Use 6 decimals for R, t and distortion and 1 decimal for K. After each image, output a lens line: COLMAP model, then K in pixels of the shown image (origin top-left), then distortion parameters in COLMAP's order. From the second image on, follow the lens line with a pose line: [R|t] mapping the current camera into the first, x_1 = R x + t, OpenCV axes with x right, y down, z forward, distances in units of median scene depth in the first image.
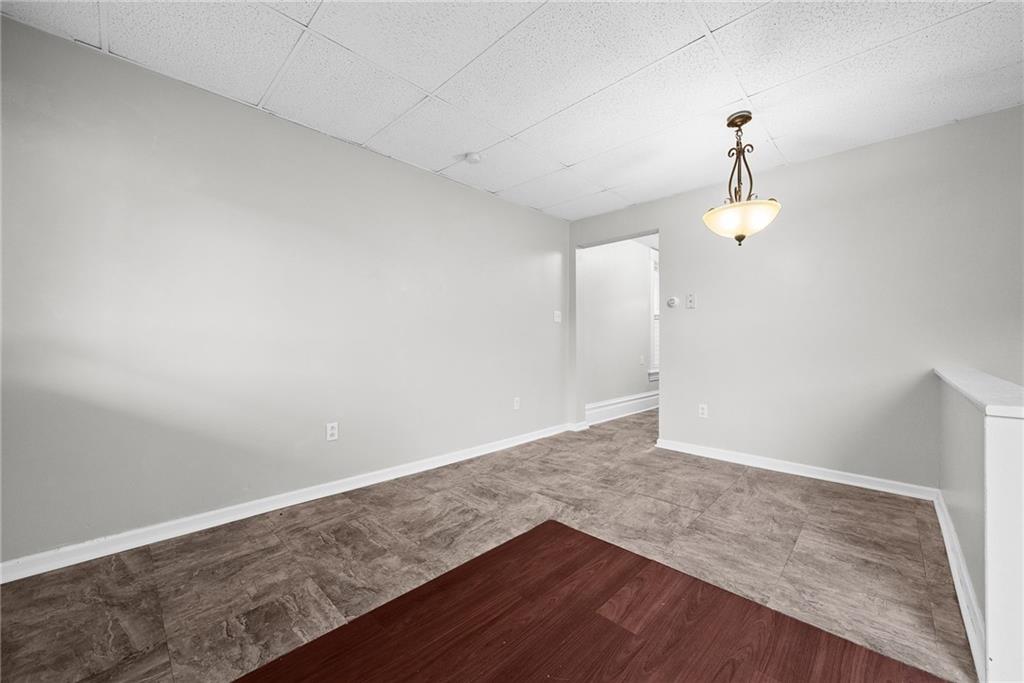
lens RADIAL K [[397.3, 0, 516.4], [0, 397.3, 347.8], [0, 0, 1]] dist [-0.000439, -0.000161]
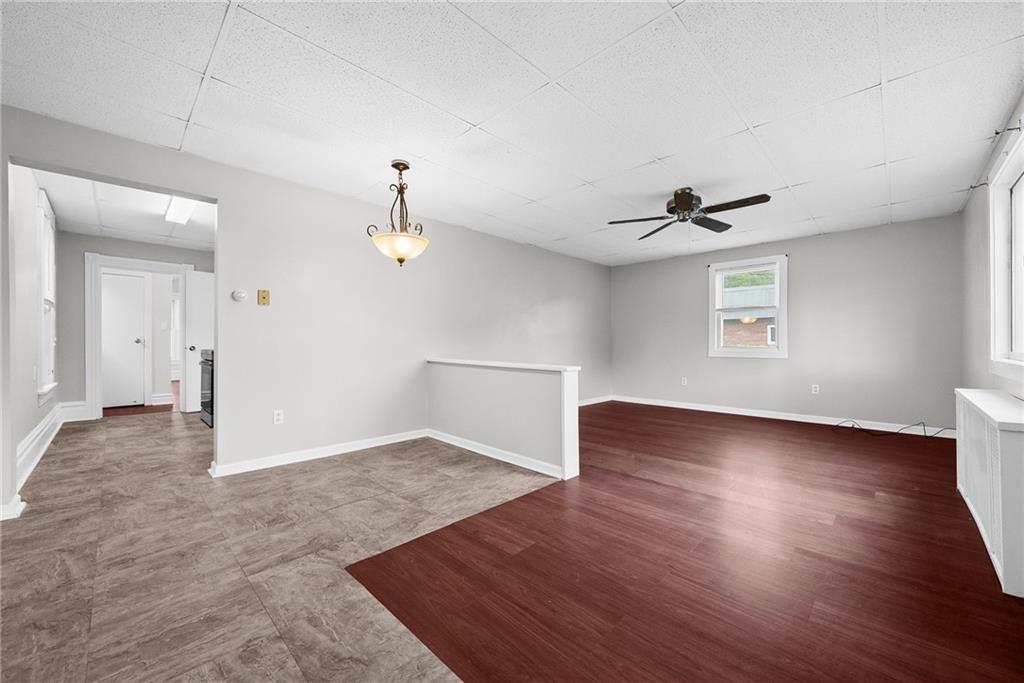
lens RADIAL K [[411.4, 0, 514.9], [0, 411.4, 345.7], [0, 0, 1]] dist [0.004764, 0.000125]
pose [[-0.027972, -0.007487, 0.999581, -0.687954], [0.013277, 0.999881, 0.007861, -0.011833], [-0.999521, 0.013491, -0.027869, 0.628159]]
